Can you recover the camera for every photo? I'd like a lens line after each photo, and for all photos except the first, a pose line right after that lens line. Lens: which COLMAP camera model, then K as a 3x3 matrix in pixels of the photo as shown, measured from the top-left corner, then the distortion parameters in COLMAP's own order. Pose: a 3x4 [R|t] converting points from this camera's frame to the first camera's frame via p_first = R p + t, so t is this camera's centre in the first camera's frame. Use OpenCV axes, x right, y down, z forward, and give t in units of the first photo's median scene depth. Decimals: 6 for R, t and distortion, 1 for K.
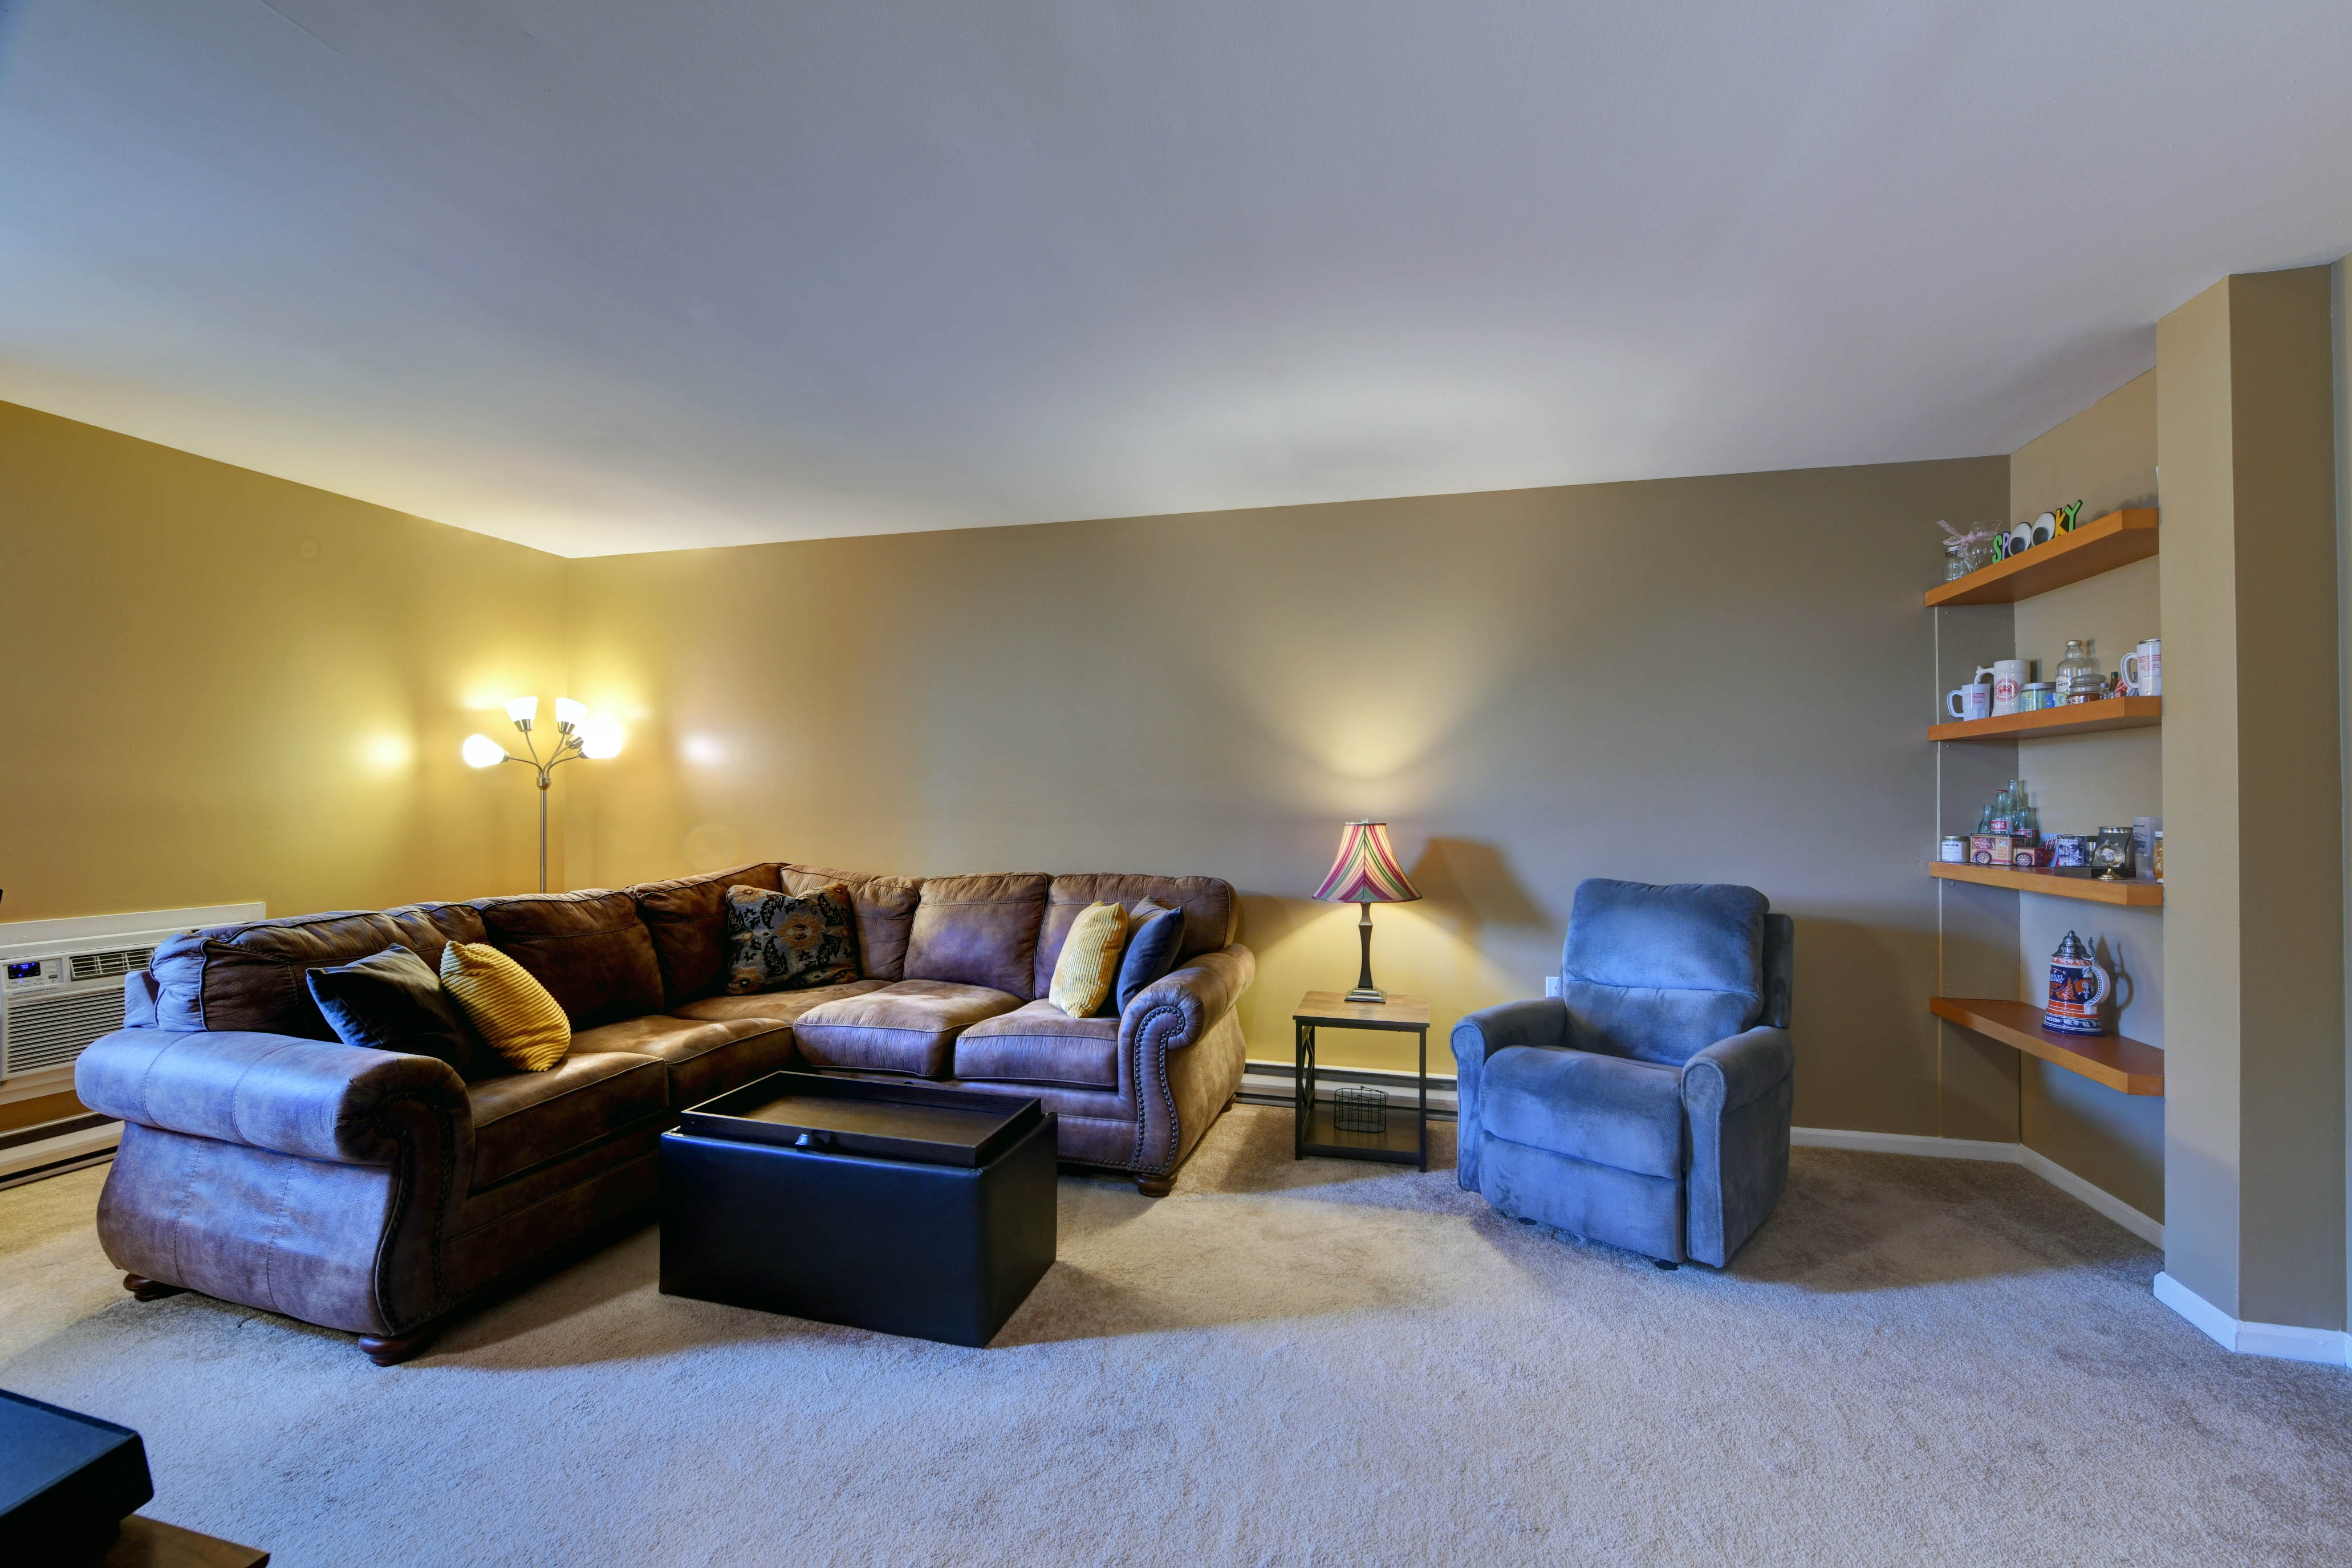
lens RADIAL K [[927.7, 0, 1183.9], [0, 927.7, 792.8], [0, 0, 1]] dist [-0.009362, -0.000486]
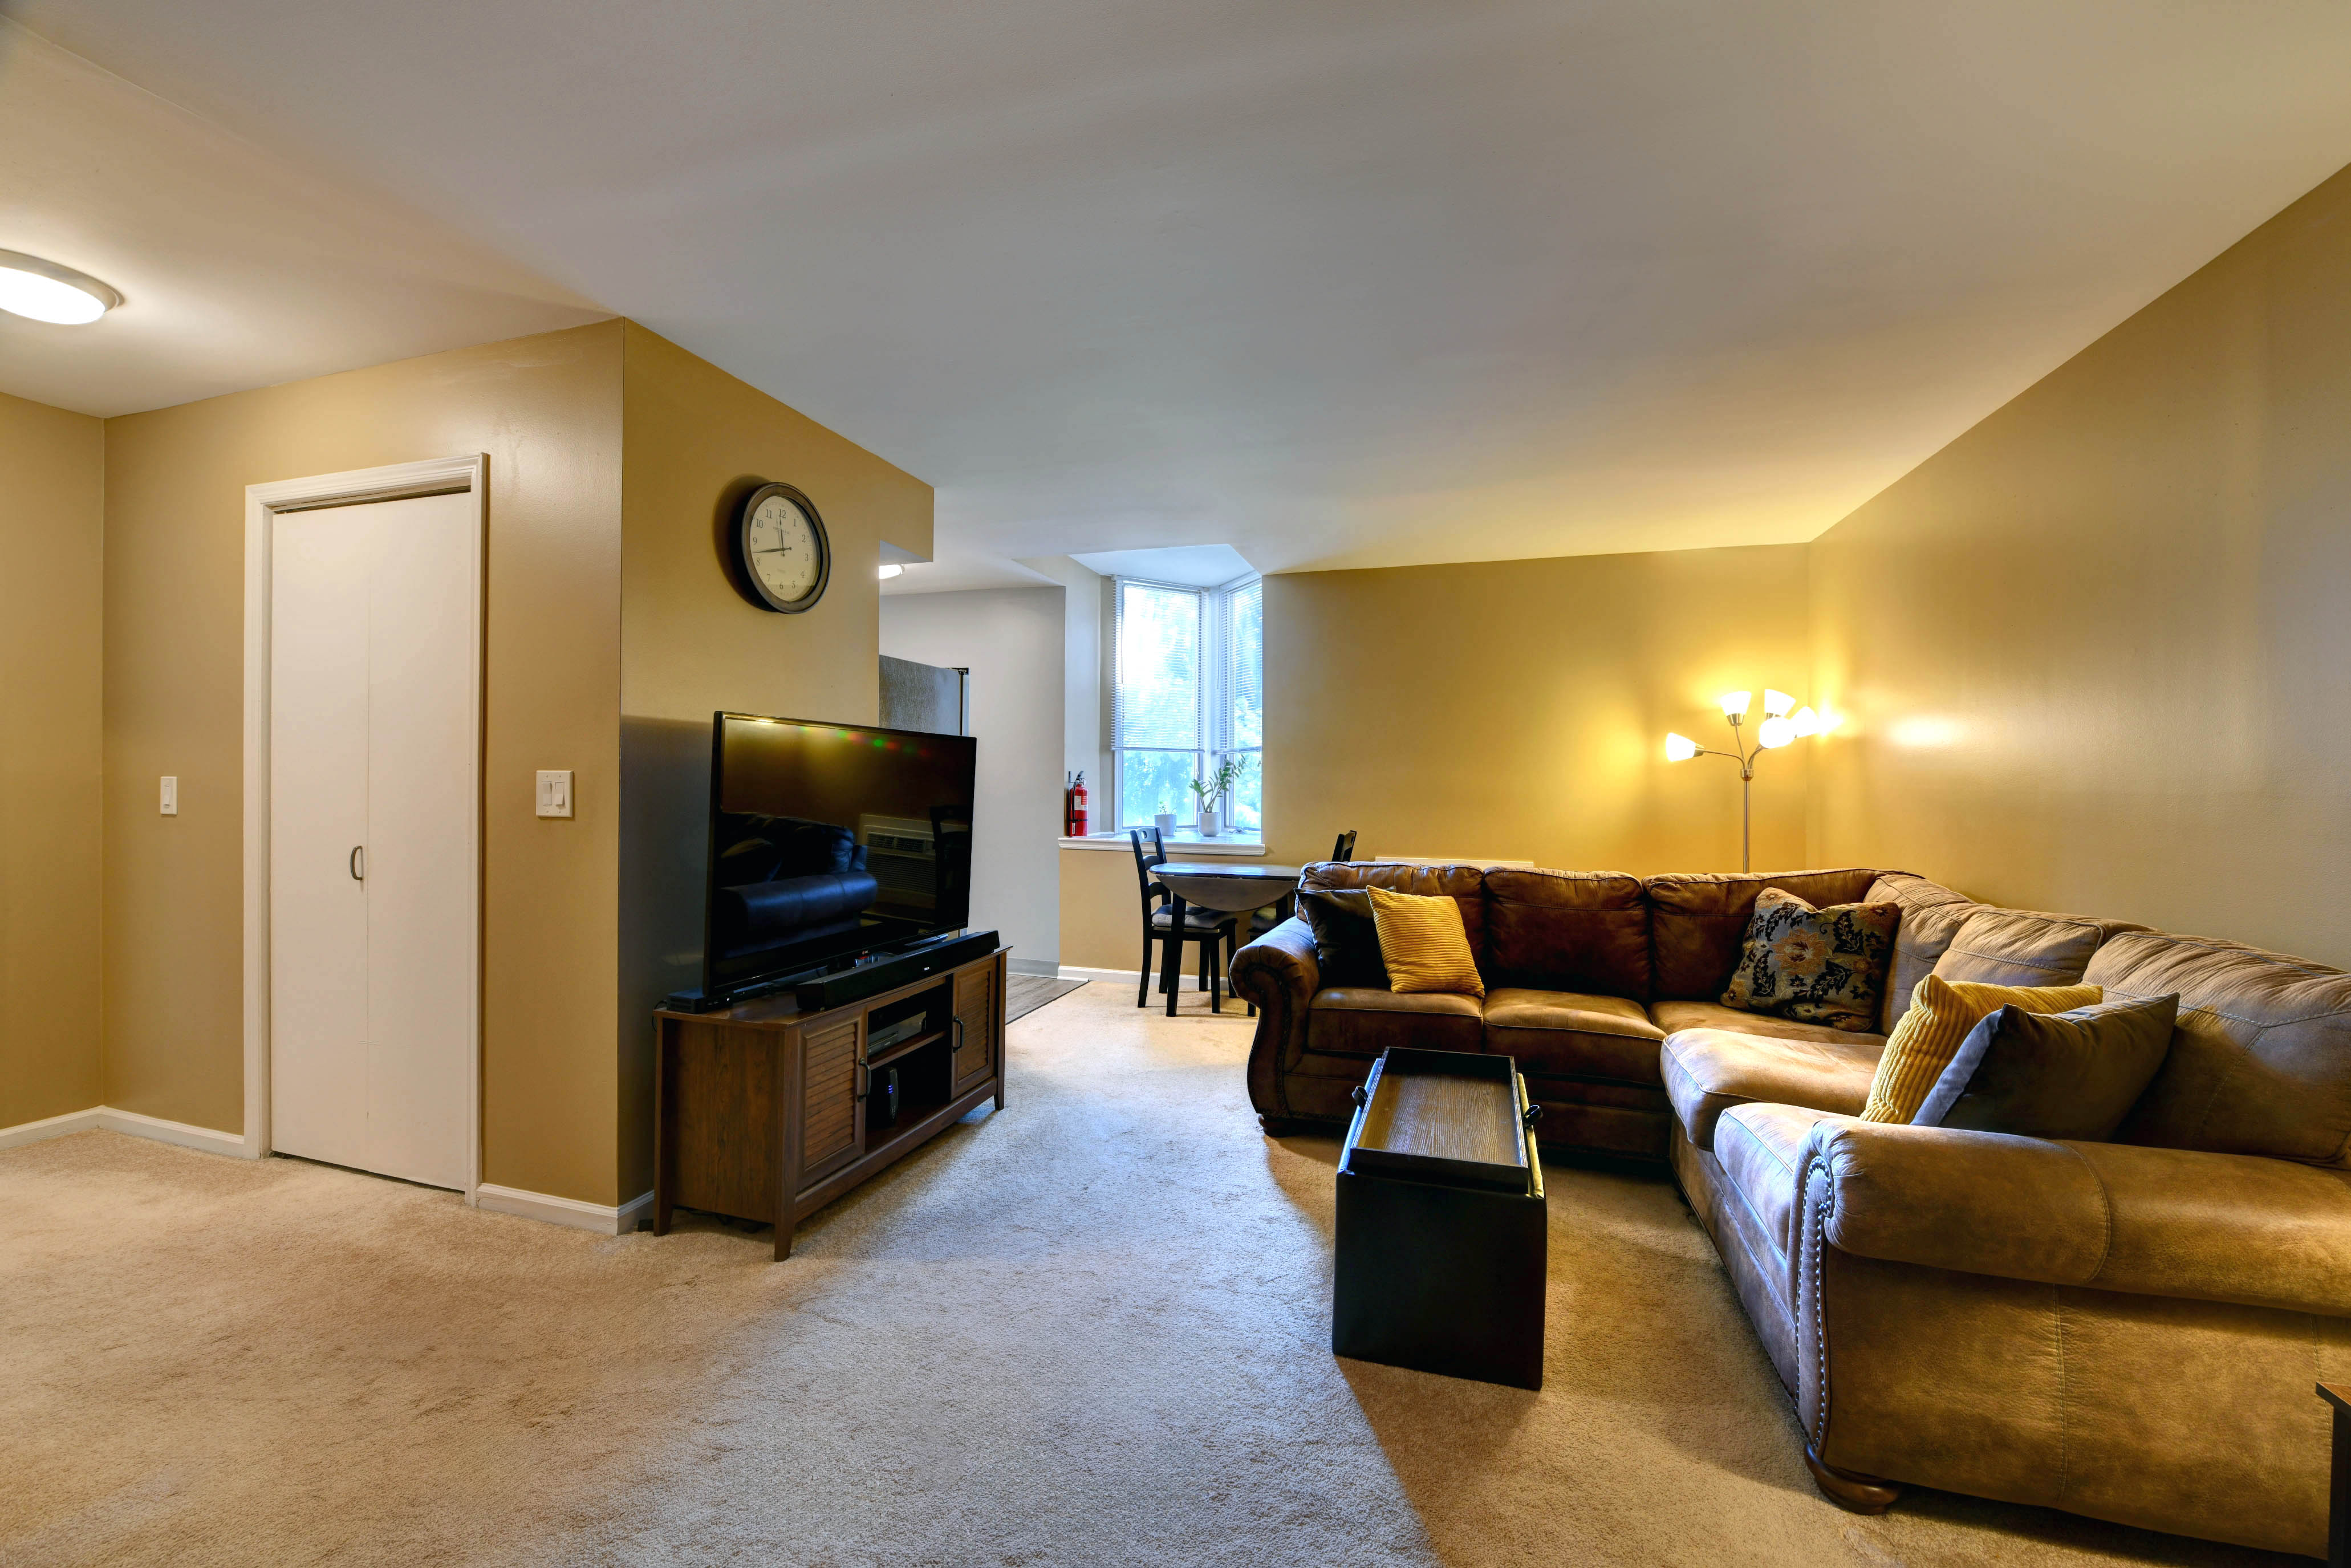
lens RADIAL K [[927.3, 0, 1187.2], [0, 927.3, 793.8], [0, 0, 1]] dist [-0.009362, -0.000486]
pose [[-0.035779, 0.002793, -0.999356, 0.532067], [-0.001072, 0.999995, 0.002833, 0.012536], [0.999359, 0.001173, -0.035776, 0.630093]]
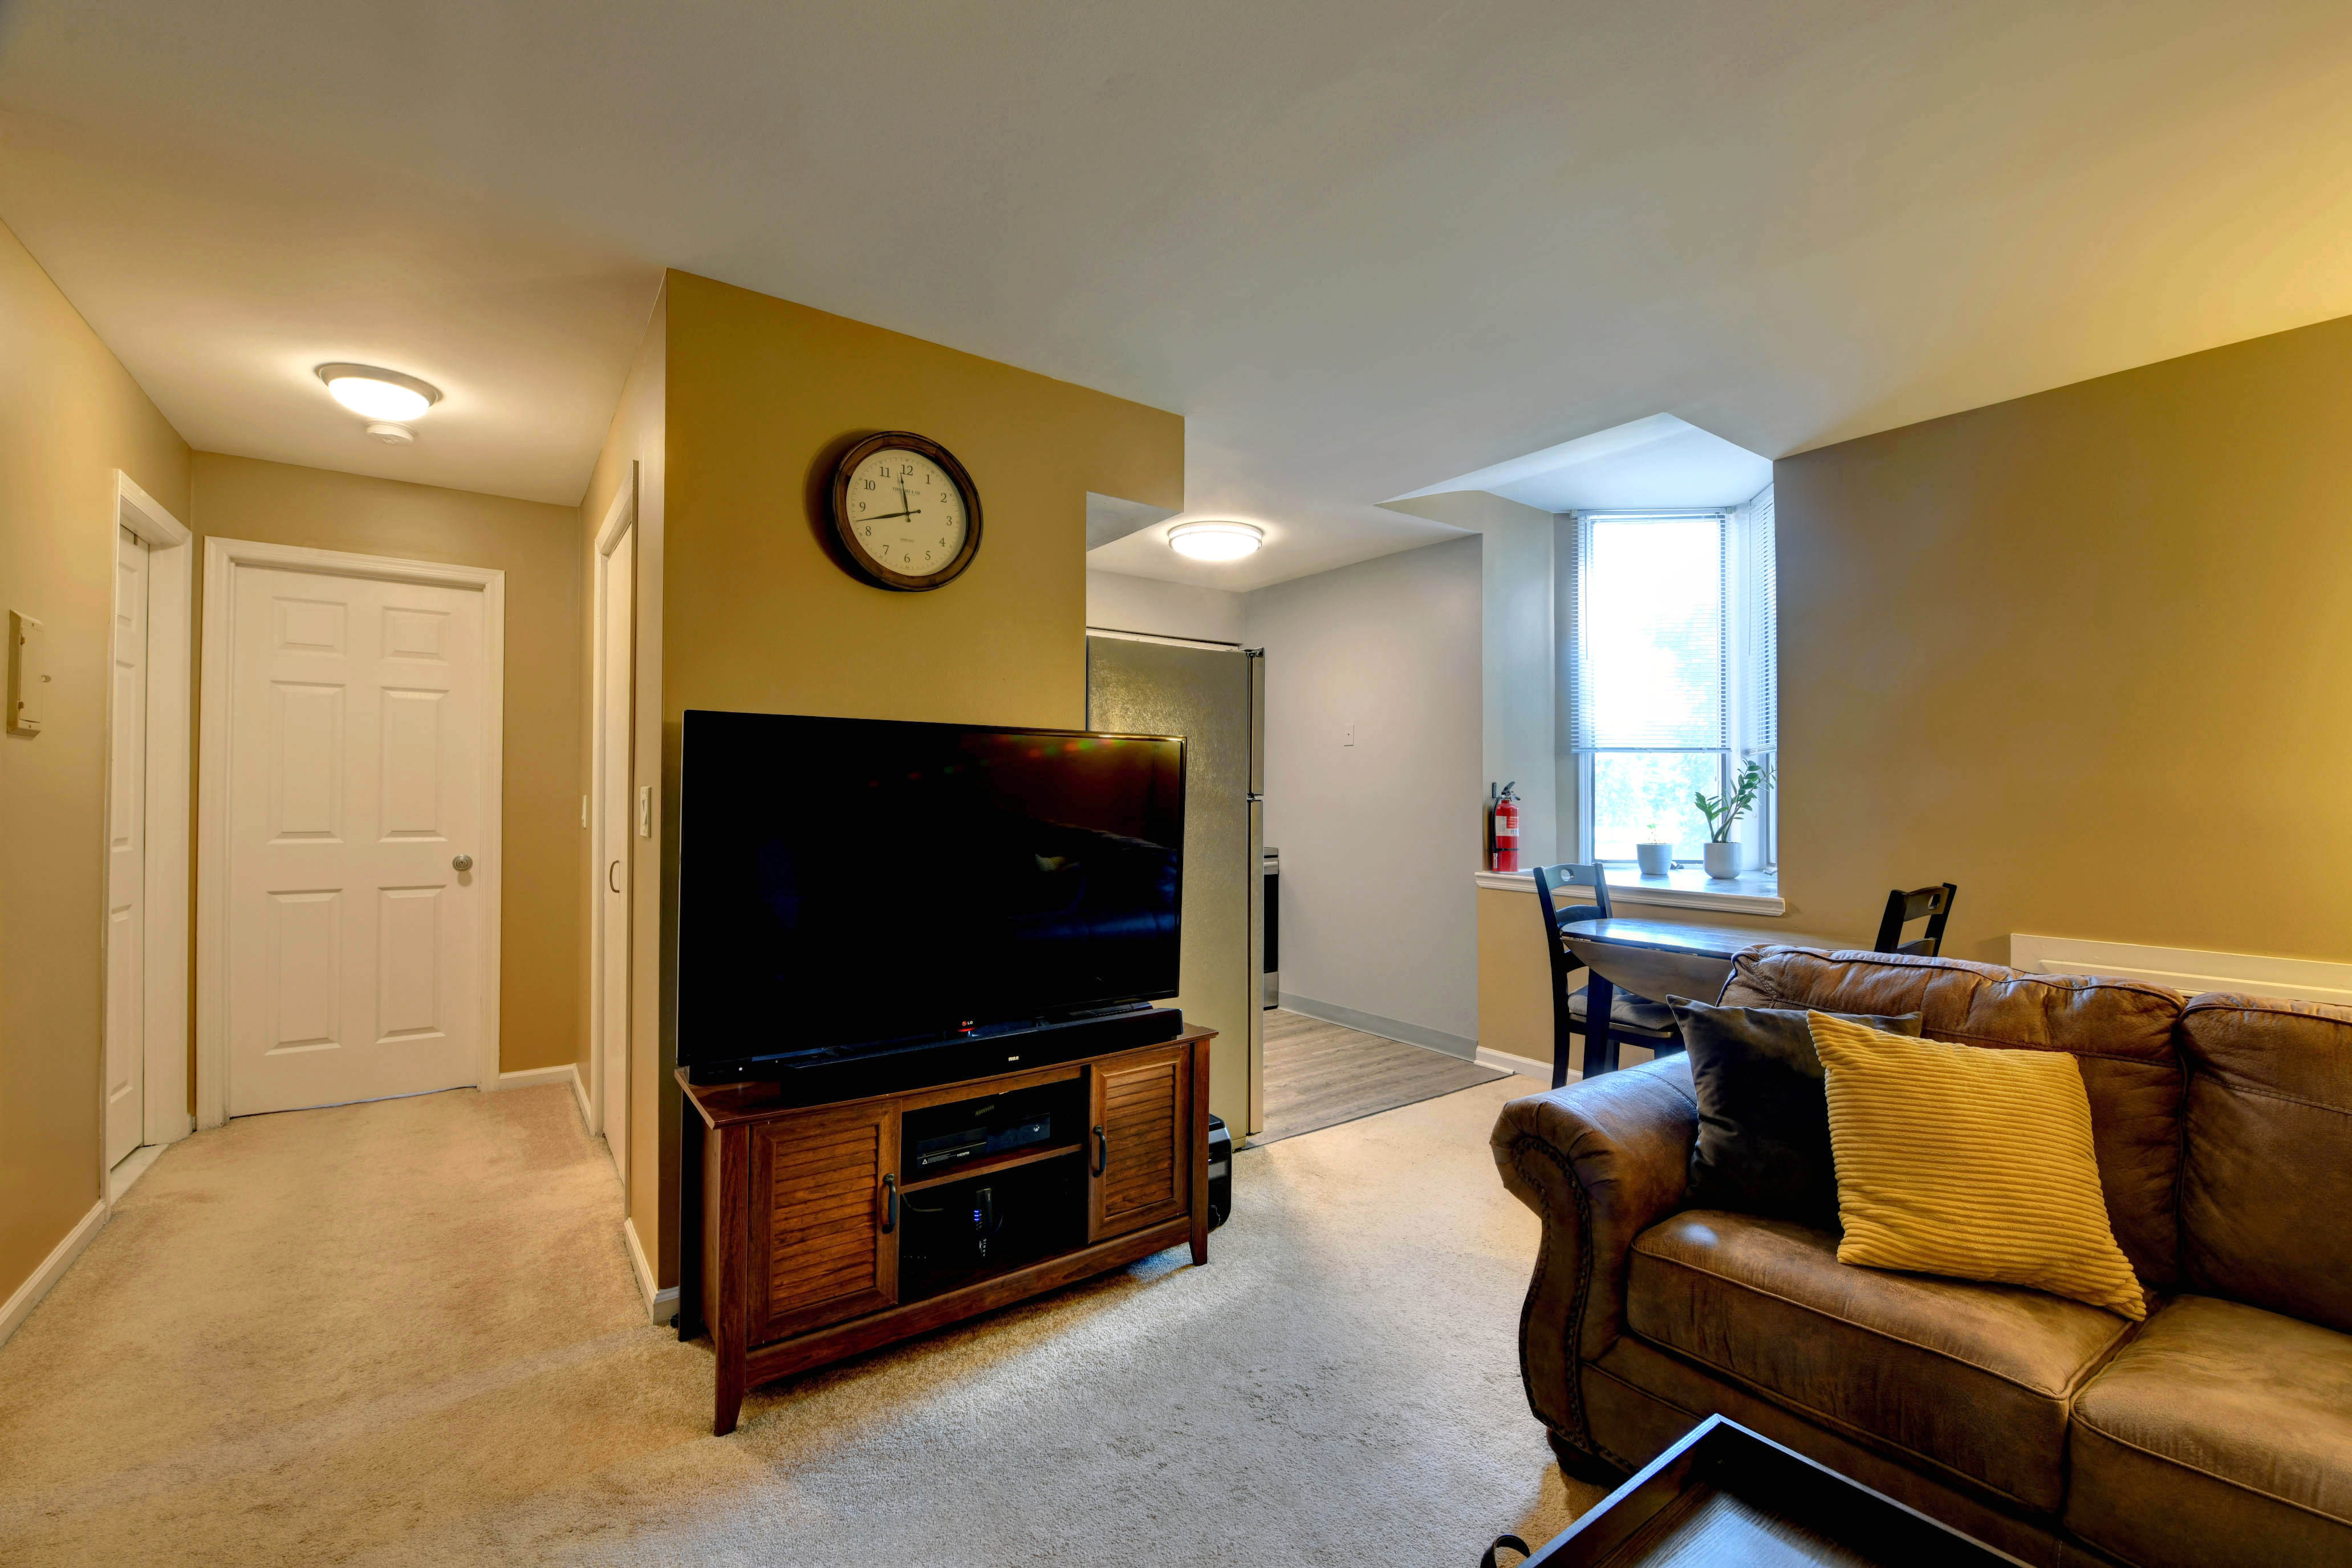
lens RADIAL K [[971.2, 0, 1183.0], [0, 971.2, 789.7], [0, 0, 1]] dist [-0.008940, -0.001762]
pose [[-0.625655, -0.015616, -0.779944, 0.047214], [-0.002298, 0.999832, -0.018175, 0.010021], [0.780097, -0.009578, -0.625586, 0.887653]]
